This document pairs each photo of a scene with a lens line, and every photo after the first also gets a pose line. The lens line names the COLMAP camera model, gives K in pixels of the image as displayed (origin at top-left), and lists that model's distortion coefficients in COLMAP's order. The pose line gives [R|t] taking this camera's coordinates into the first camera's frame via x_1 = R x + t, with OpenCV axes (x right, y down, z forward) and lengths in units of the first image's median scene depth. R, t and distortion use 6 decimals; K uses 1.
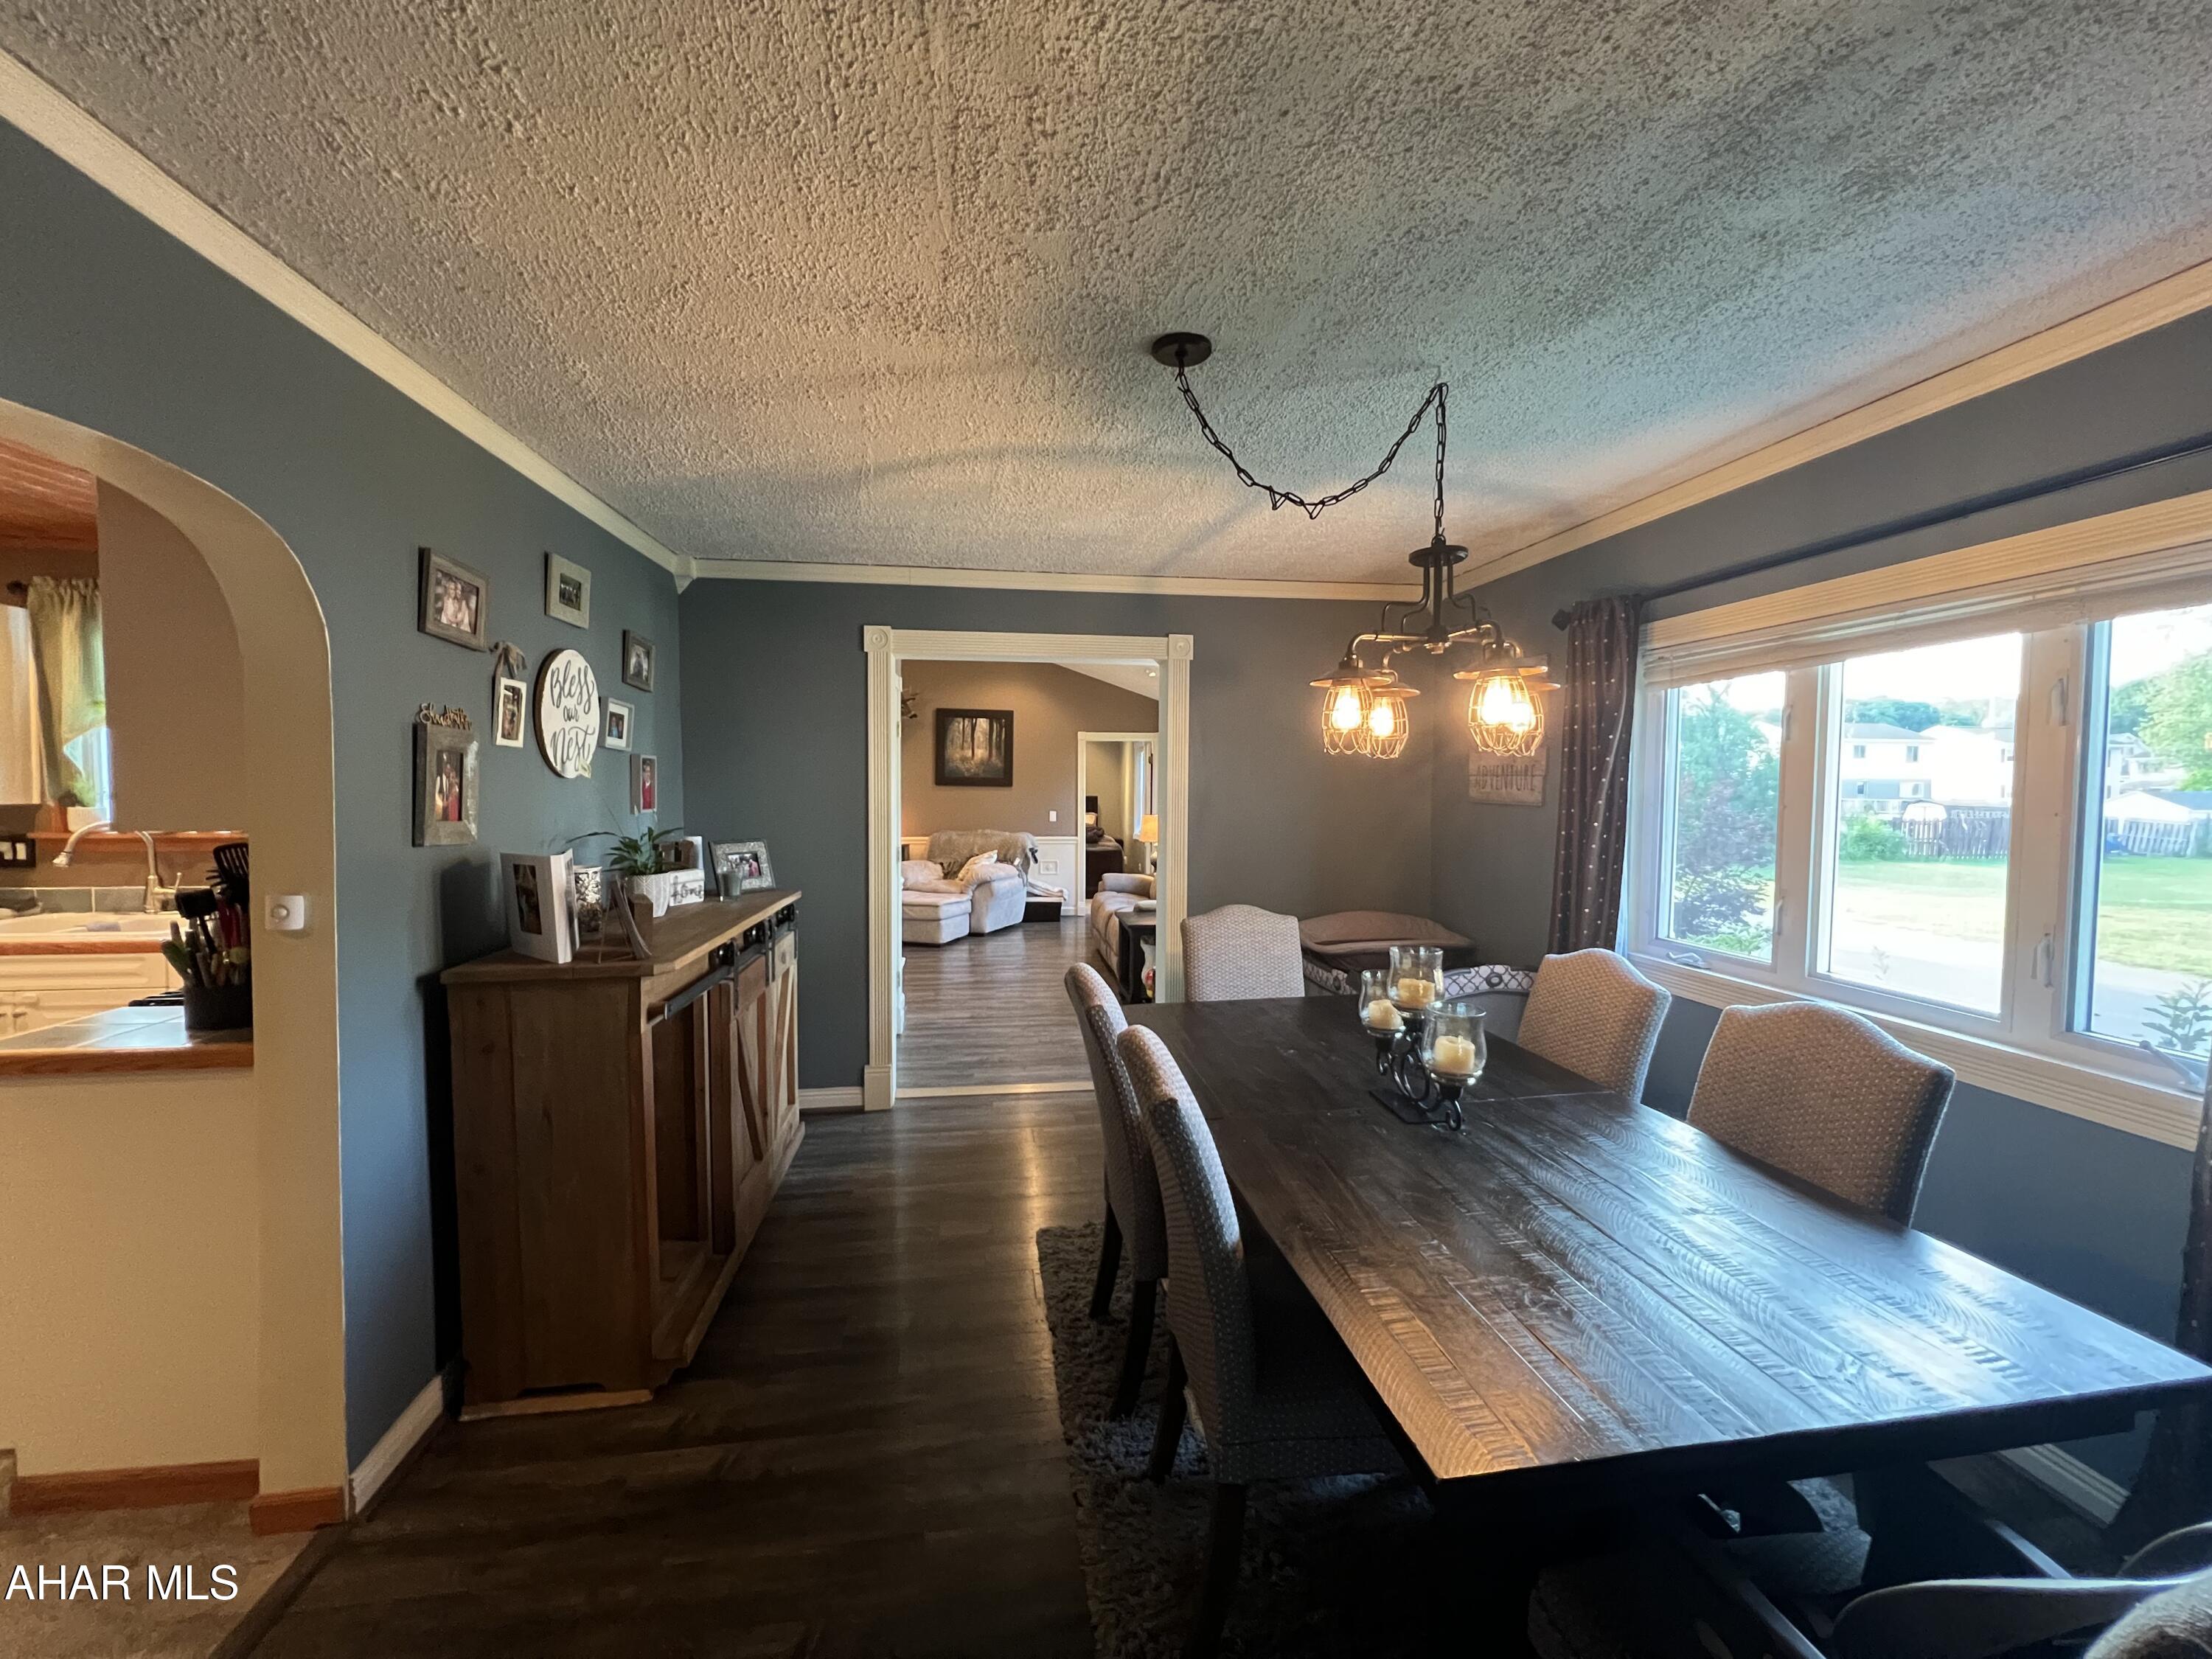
lens RADIAL K [[886.7, 0, 1109.3], [0, 886.7, 822.2], [0, 0, 1]] dist [-0.002436, 0.001009]
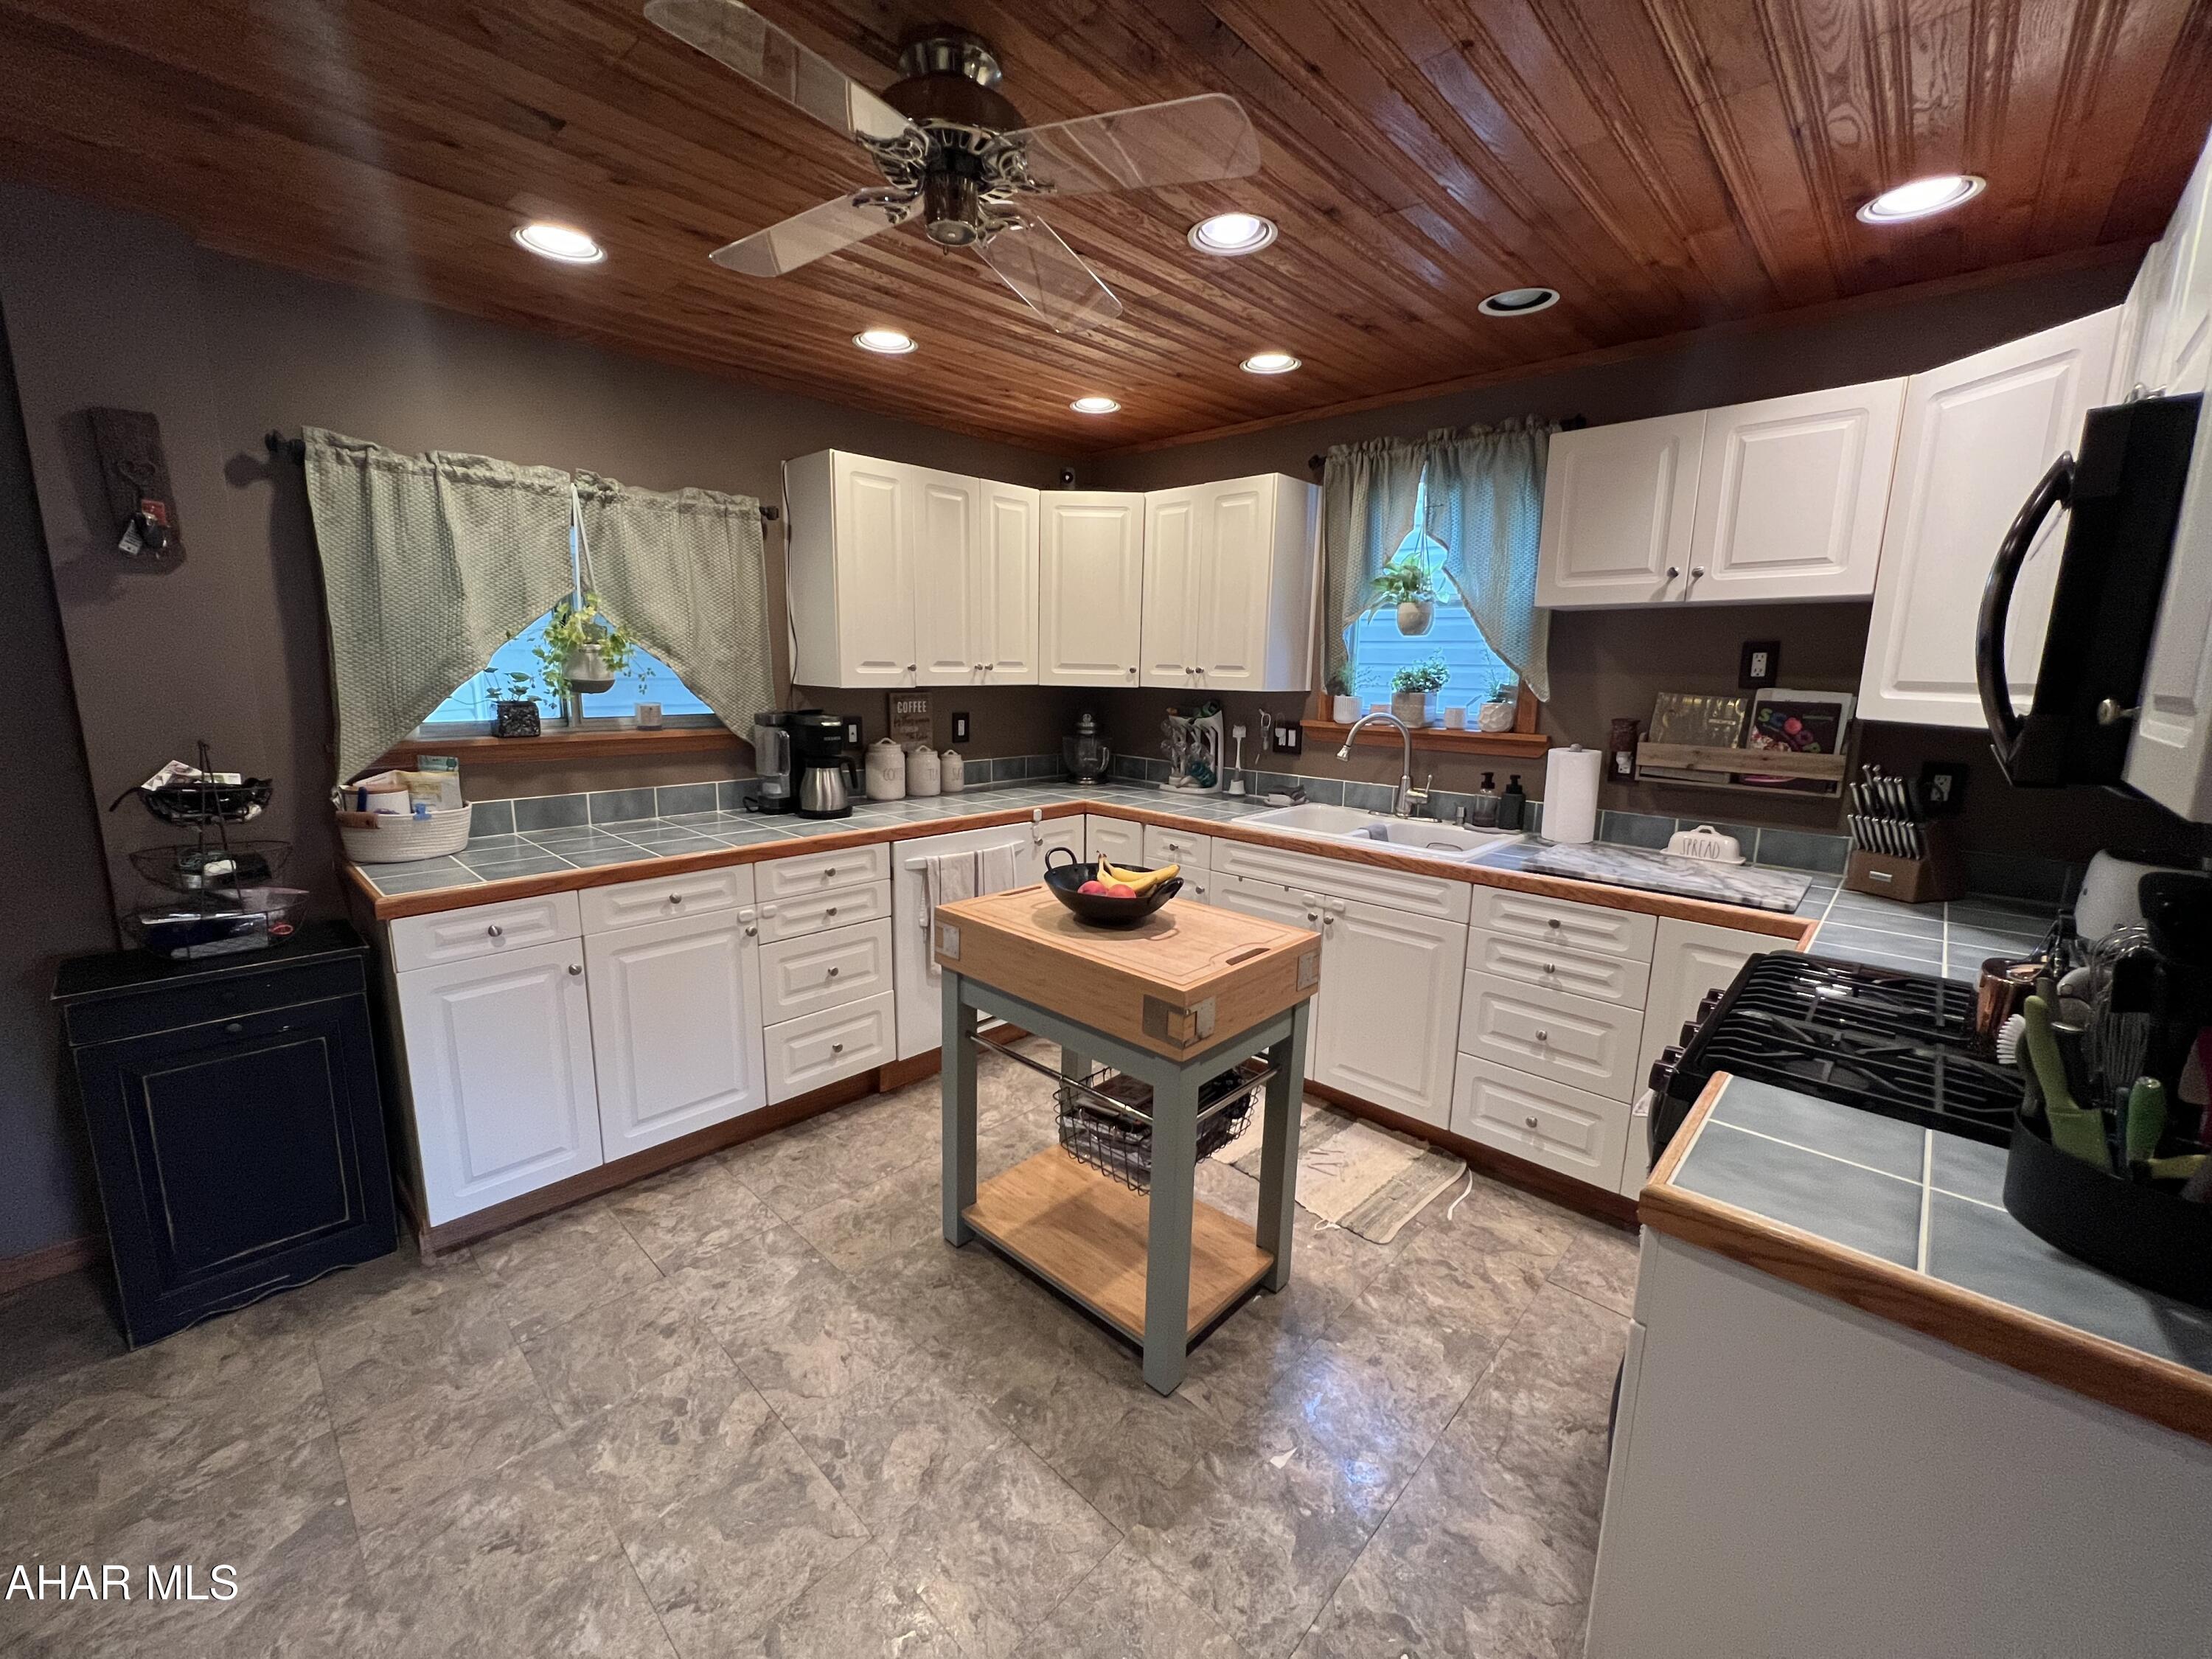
lens RADIAL K [[886.7, 0, 1110.1], [0, 886.7, 823.9], [0, 0, 1]] dist [-0.002436, 0.001009]
pose [[0.622705, 0.143582, -0.769171, -0.572264], [-0.044583, 0.987933, 0.148325, -0.010807], [0.781186, -0.058071, 0.621592, 0.207493]]
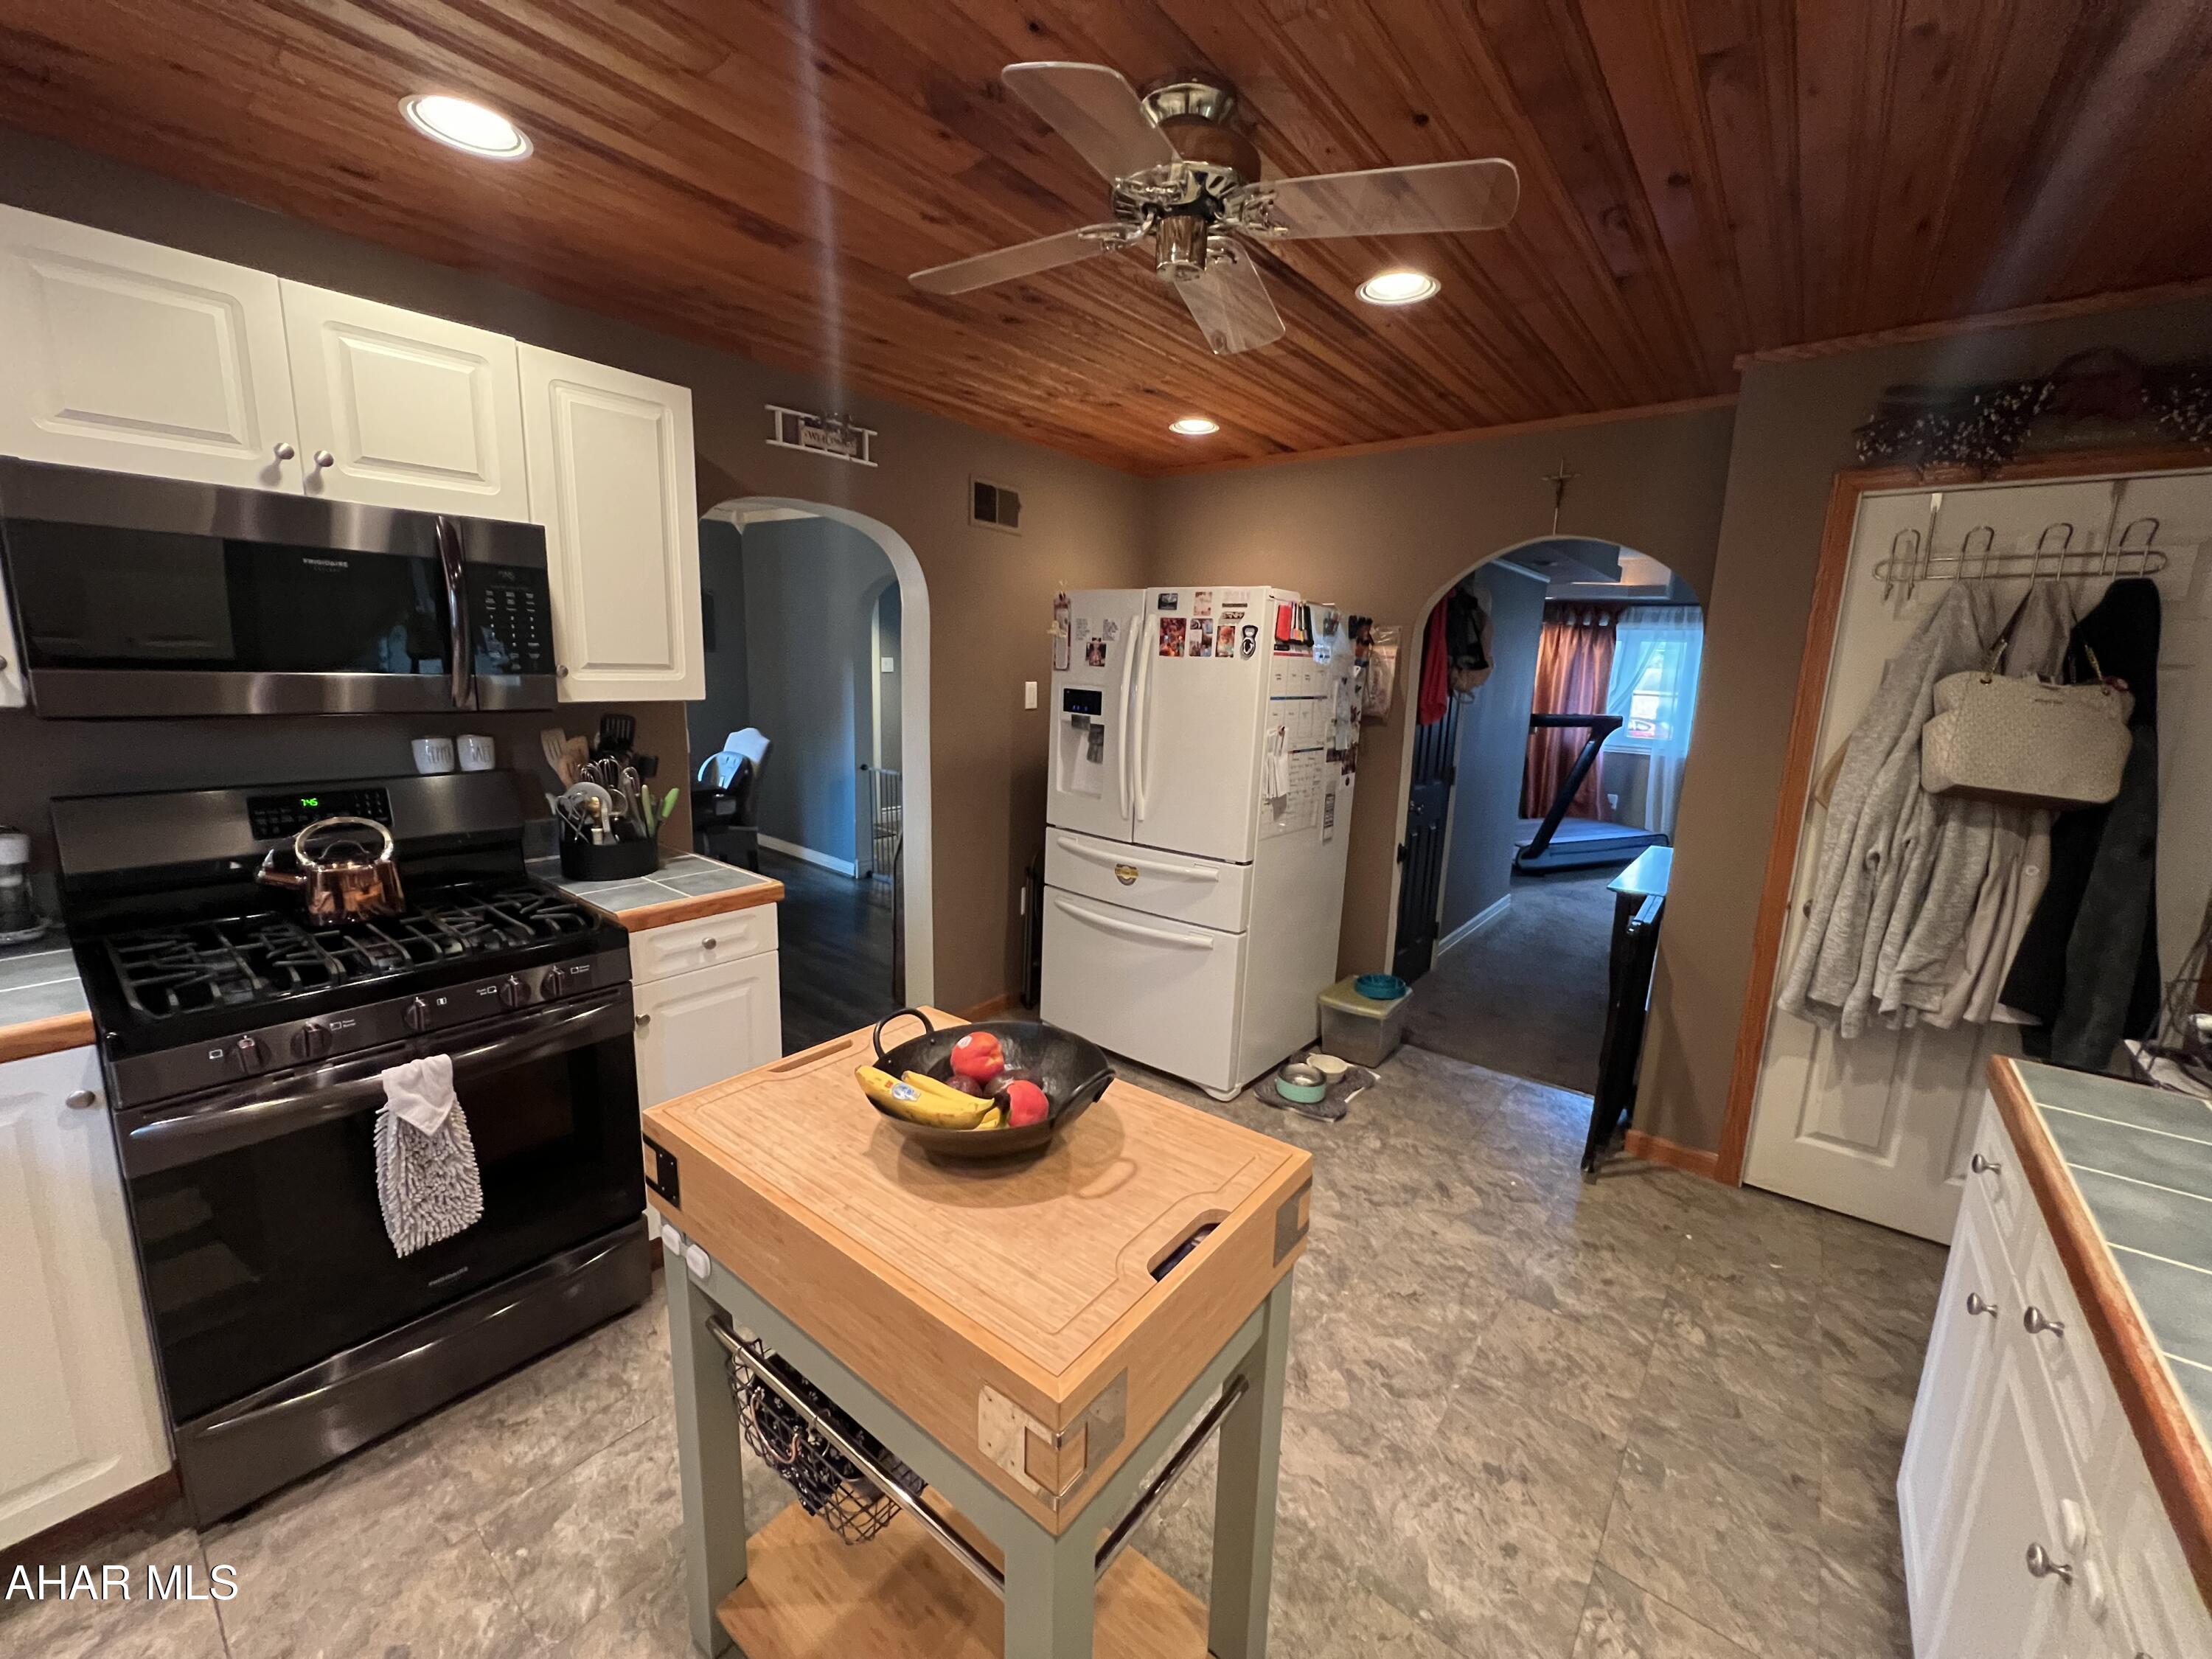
lens RADIAL K [[886.7, 0, 1100.6], [0, 886.7, 821.4], [0, 0, 1]] dist [-0.002436, 0.001009]
pose [[-0.681253, -0.164692, 0.713282, -1.270789], [-0.009004, 0.976176, 0.216793, -0.050415], [-0.731993, 0.141268, -0.666506, 0.749864]]
